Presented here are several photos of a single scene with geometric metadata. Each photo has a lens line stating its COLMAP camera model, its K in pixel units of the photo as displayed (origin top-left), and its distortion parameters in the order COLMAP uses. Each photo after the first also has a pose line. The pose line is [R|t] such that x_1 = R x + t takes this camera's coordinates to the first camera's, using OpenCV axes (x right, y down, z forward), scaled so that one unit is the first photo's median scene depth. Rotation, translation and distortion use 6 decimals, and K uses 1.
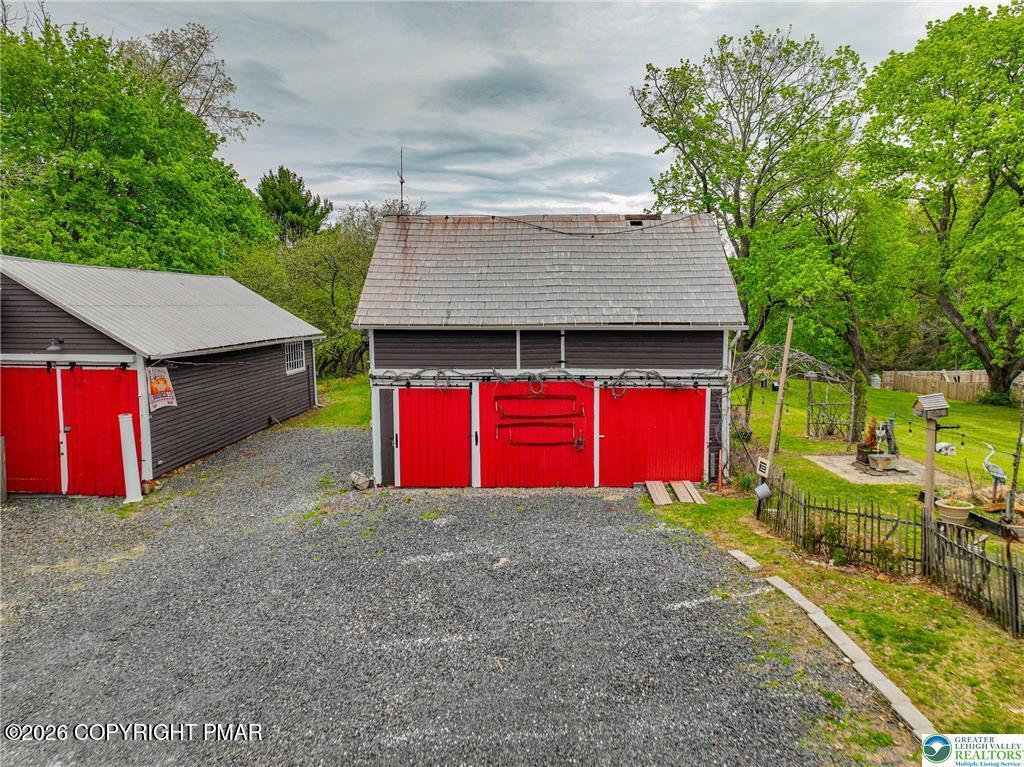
lens RADIAL K [[781.7, 0, 513.6], [0, 781.7, 372.3], [0, 0, 1]] dist [0.025119, -0.011271]
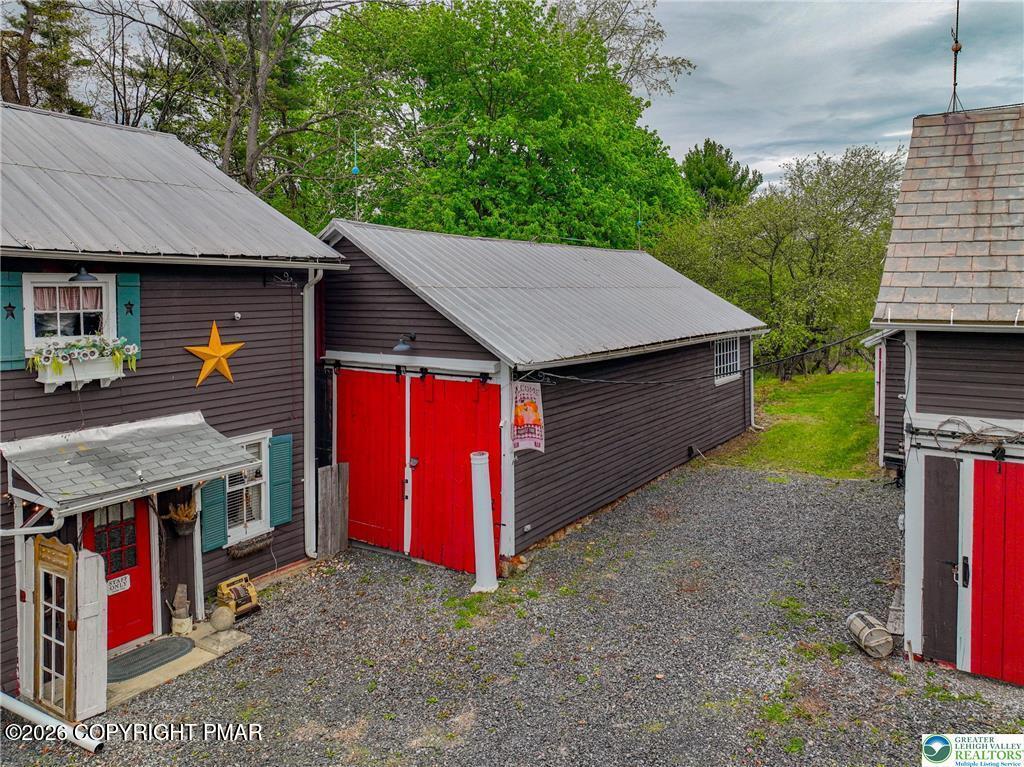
lens RADIAL K [[781.7, 0, 515.4], [0, 781.7, 374.0], [0, 0, 1]] dist [0.025119, -0.011271]
pose [[0.870642, 0.046887, -0.489678, -0.142655], [-0.036576, 0.998862, 0.030609, -0.030730], [0.490556, -0.008738, 0.871366, 0.417180]]
